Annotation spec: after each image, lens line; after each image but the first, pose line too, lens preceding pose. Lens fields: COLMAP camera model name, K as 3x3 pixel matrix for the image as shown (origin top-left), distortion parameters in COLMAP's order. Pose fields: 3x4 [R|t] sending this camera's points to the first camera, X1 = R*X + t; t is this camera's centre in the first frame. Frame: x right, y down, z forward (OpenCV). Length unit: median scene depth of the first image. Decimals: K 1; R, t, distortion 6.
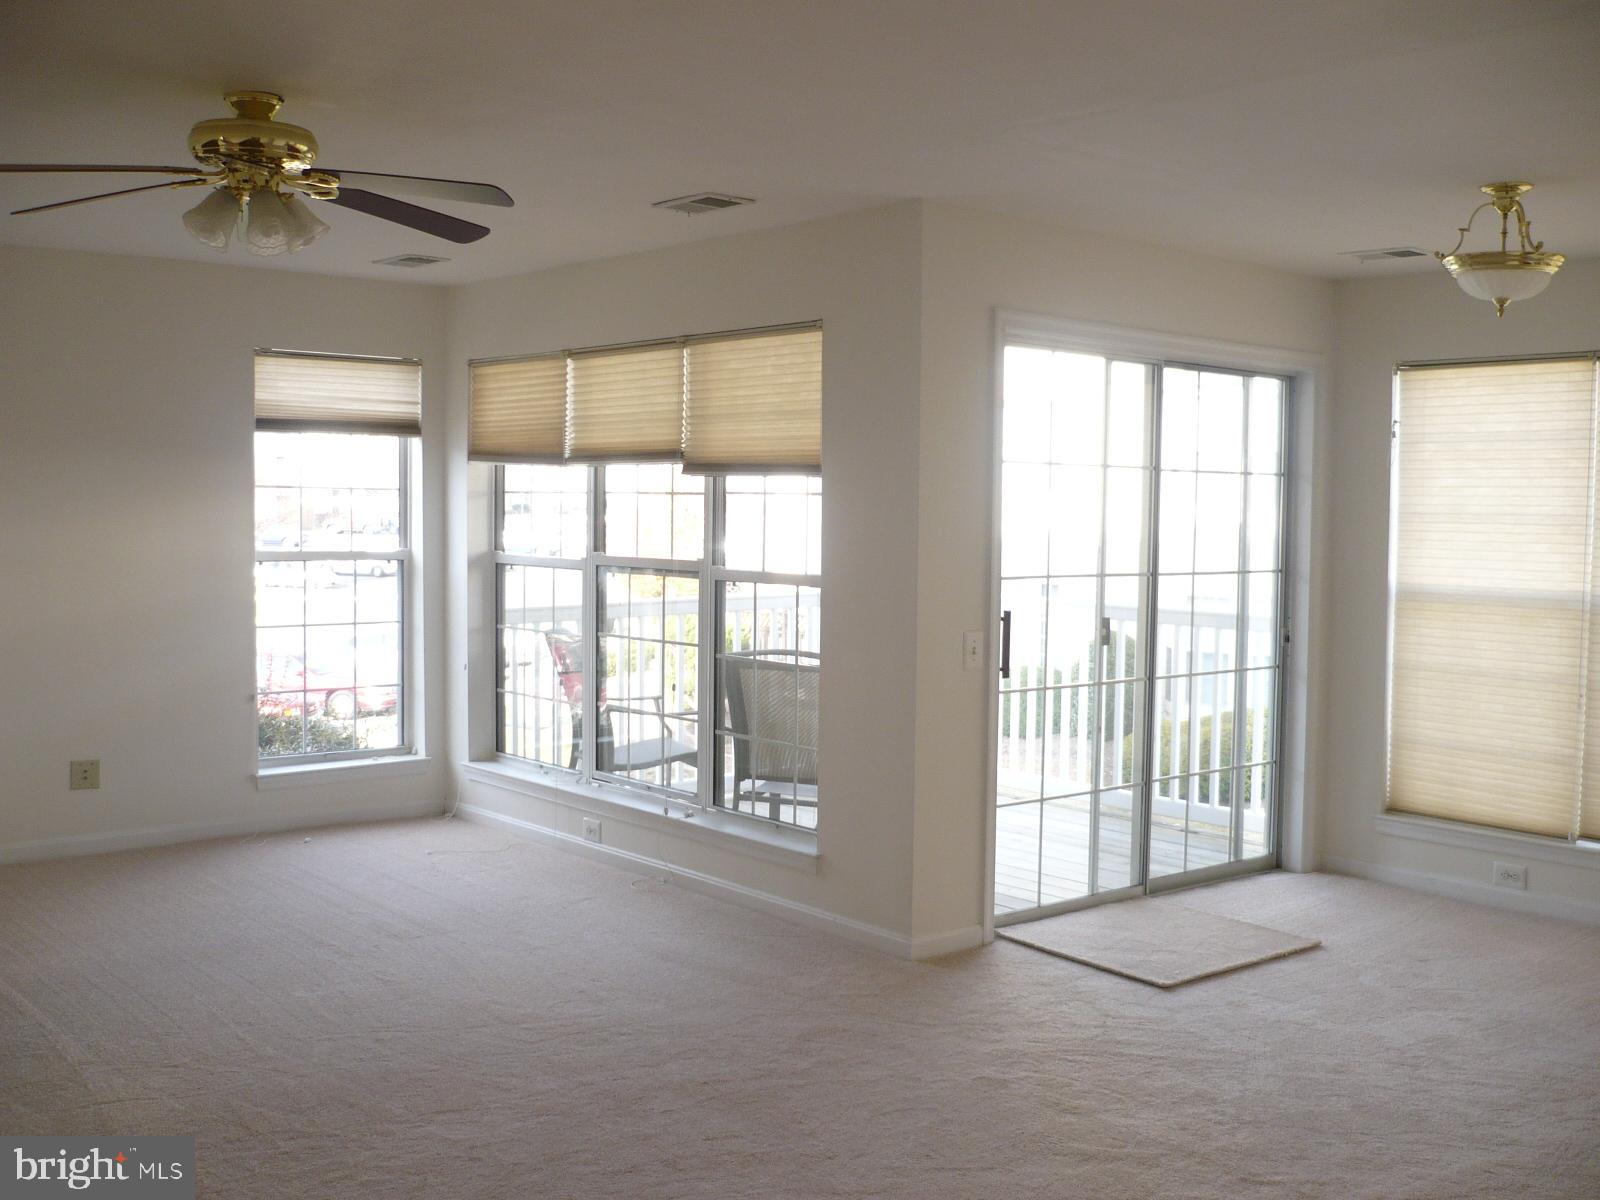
lens RADIAL K [[1679.5, 0, 801.1], [0, 1679.5, 595.5], [0, 0, 1]] dist [-0.071278, 0.000000]
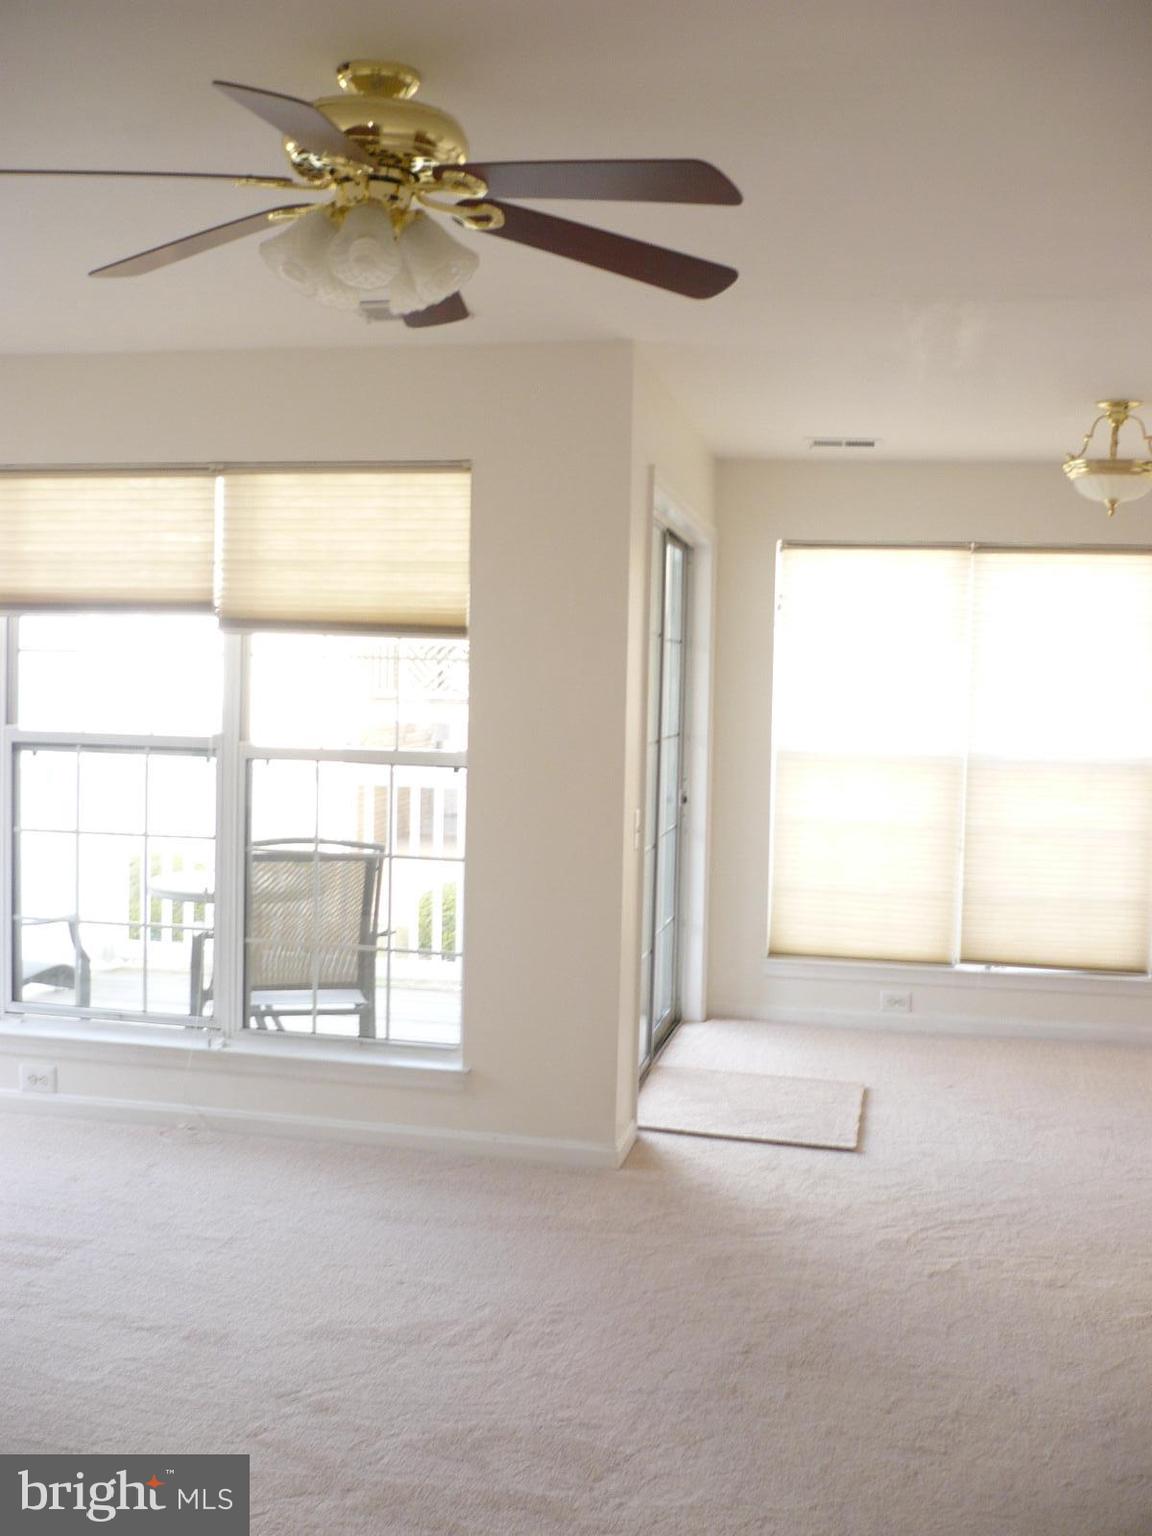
lens RADIAL K [[1612.3, 0, 575.9], [0, 1612.3, 776.9], [0, 0, 1]] dist [-0.071278, 0.000000]
pose [[0.782417, -0.032593, 0.621902, -0.451561], [0.018091, 0.999398, 0.029617, -0.022558], [-0.622493, -0.011921, 0.782535, 0.295442]]
